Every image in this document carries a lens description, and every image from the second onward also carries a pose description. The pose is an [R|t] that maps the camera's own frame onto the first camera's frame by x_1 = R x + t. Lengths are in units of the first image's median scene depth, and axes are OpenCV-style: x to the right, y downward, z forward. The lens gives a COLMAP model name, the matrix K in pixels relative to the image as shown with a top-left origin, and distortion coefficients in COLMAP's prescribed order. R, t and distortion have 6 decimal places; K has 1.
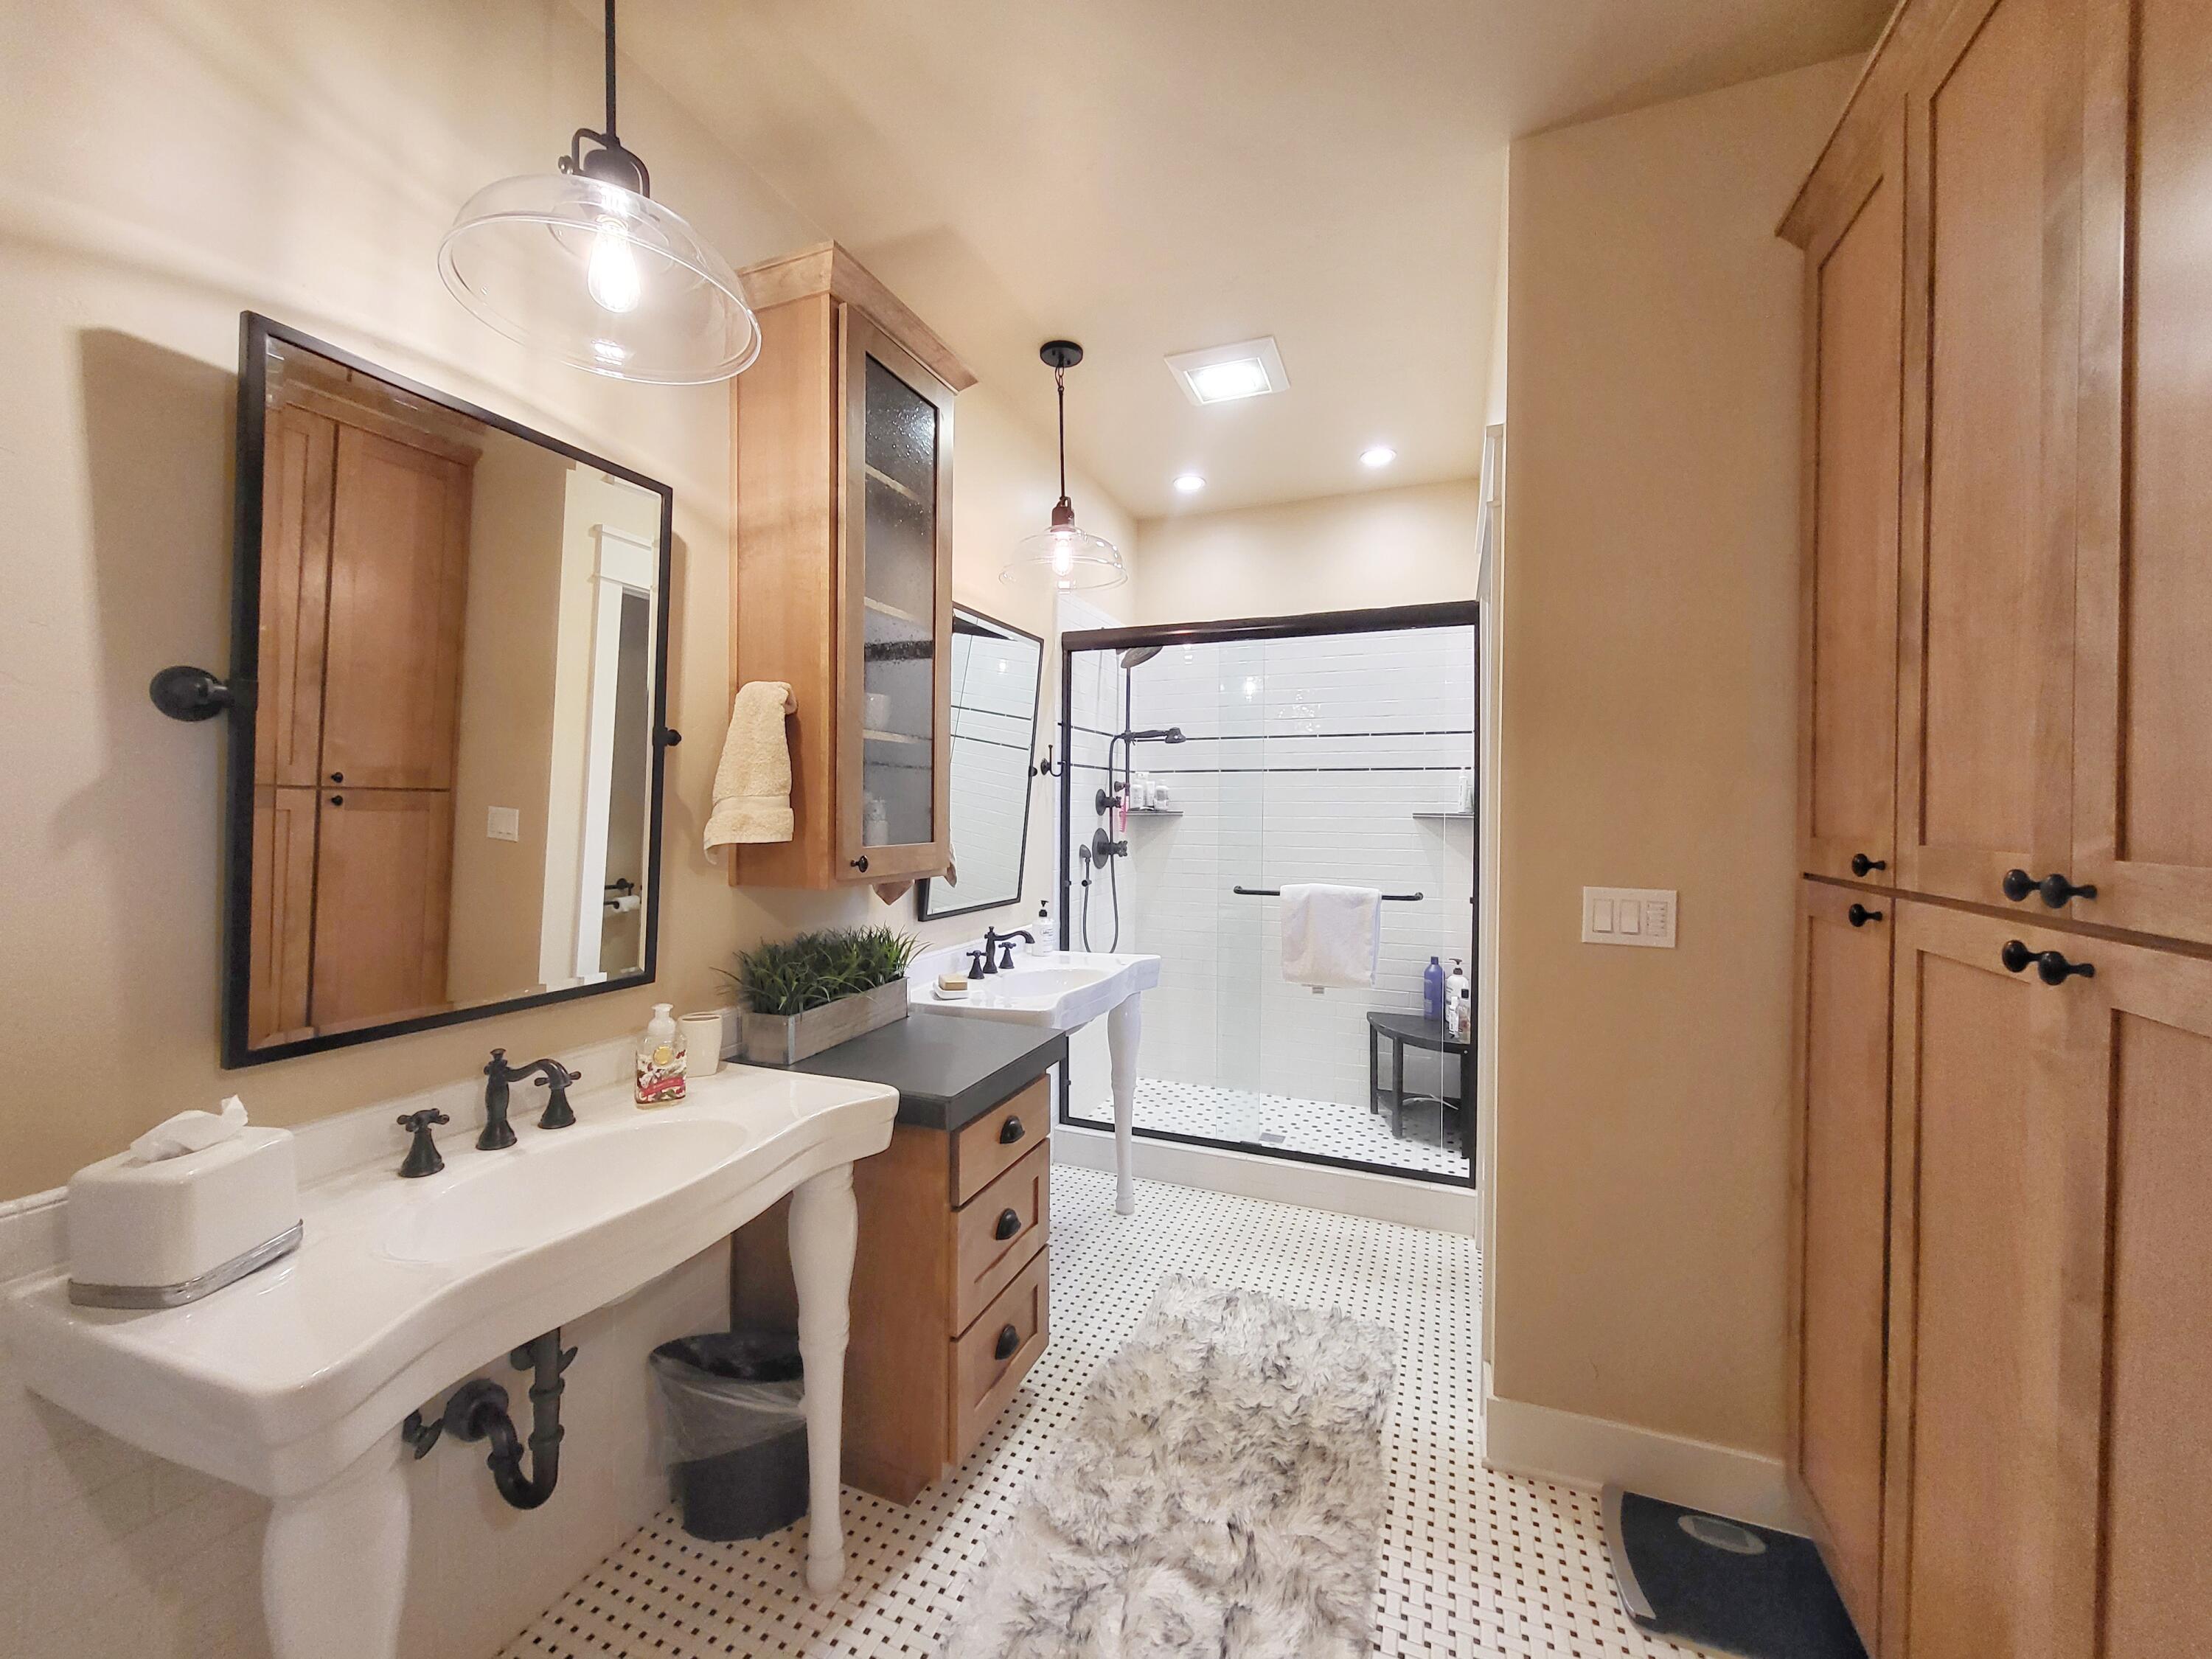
lens RADIAL K [[870.9, 0, 1091.8], [0, 870.9, 818.7], [0, 0, 1]] dist [0.003068, -0.002025]
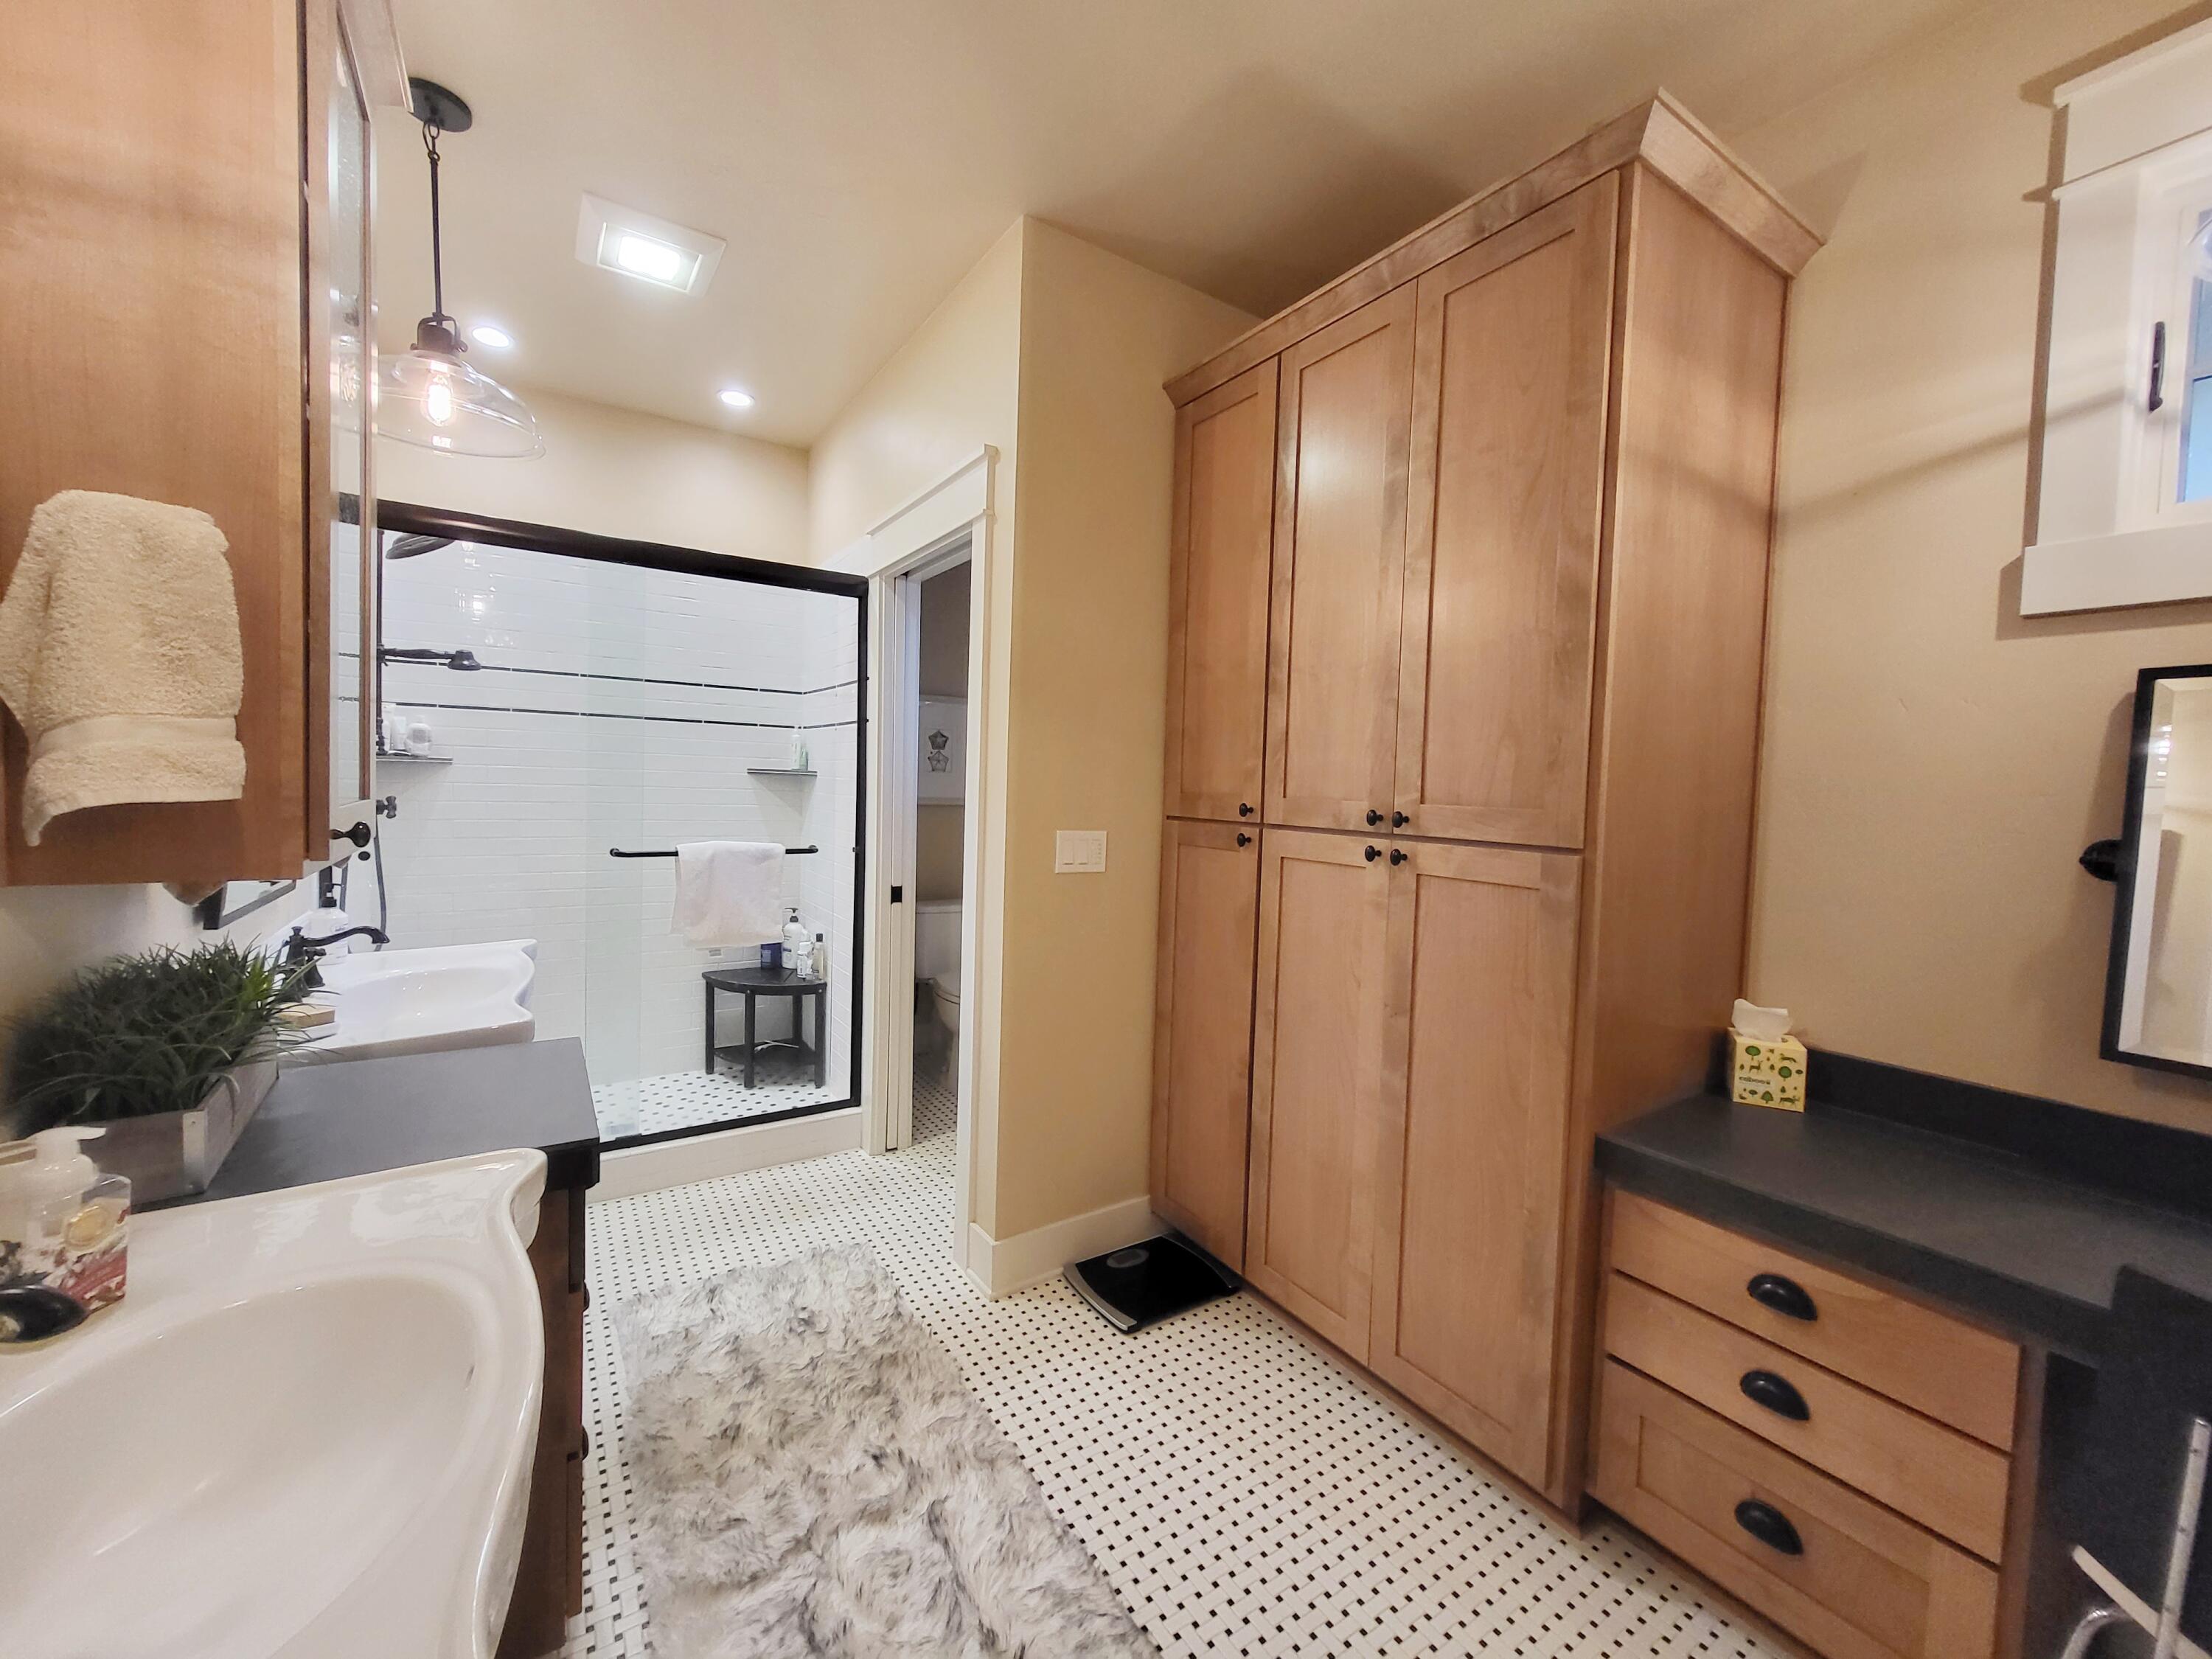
lens RADIAL K [[870.9, 0, 1087.9], [0, 870.9, 819.1], [0, 0, 1]] dist [0.003068, -0.002025]
pose [[0.571400, -0.023340, 0.820340, -0.456876], [-0.019368, 0.998934, 0.041911, 0.004372], [-0.820443, -0.039836, 0.570339, 0.200858]]
